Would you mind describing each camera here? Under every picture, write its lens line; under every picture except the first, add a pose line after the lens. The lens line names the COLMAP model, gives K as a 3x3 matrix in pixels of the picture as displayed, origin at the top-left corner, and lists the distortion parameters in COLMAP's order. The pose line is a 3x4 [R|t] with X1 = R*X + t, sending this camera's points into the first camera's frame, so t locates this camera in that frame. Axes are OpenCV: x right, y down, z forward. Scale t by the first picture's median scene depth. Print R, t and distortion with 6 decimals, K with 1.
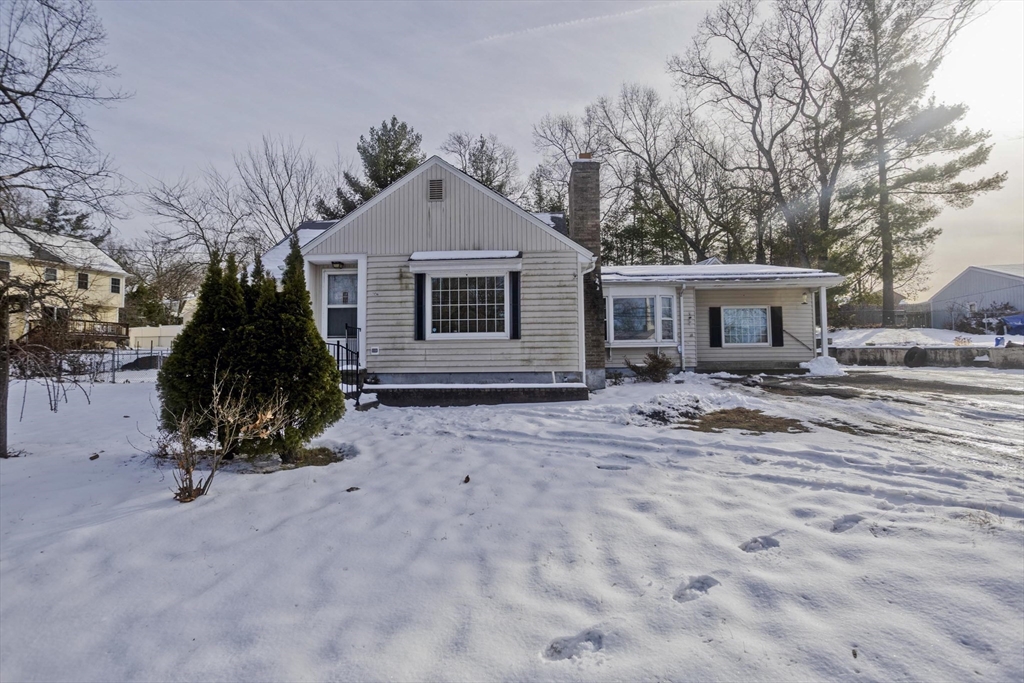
lens RADIAL K [[505.3, 0, 513.8], [0, 505.3, 343.9], [0, 0, 1]] dist [-0.037032, 0.015043]
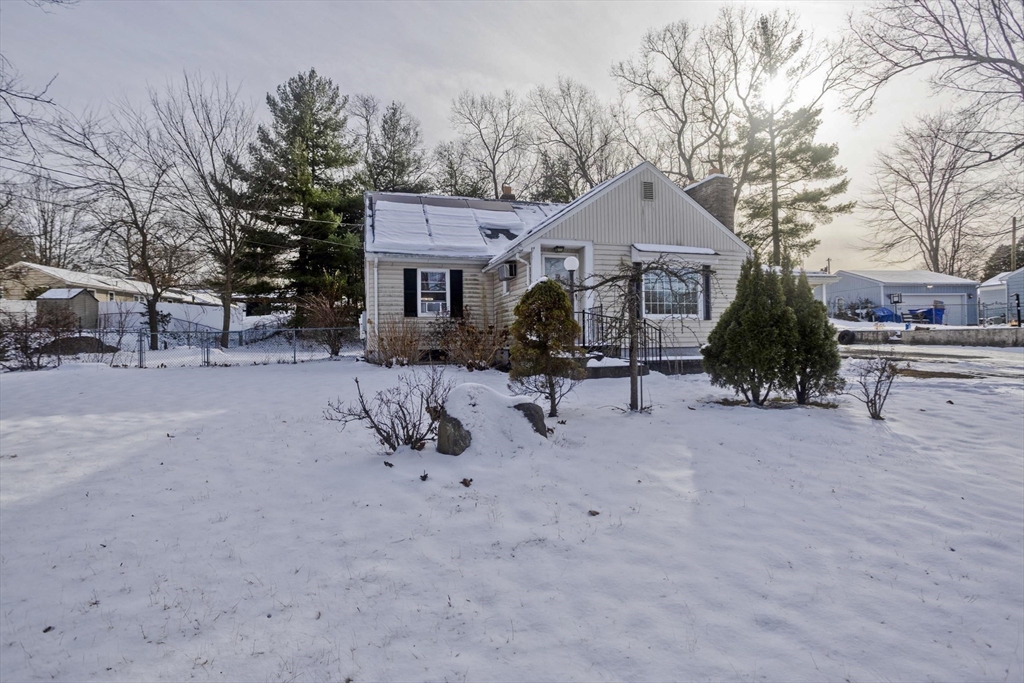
lens RADIAL K [[537.3, 0, 508.0], [0, 537.3, 339.0], [0, 0, 1]] dist [-0.044052, 0.000479]
pose [[0.938040, 0.001042, 0.346524, -0.402894], [-0.009126, 0.999723, 0.021698, 0.005651], [-0.346406, -0.023515, 0.937790, -0.023719]]
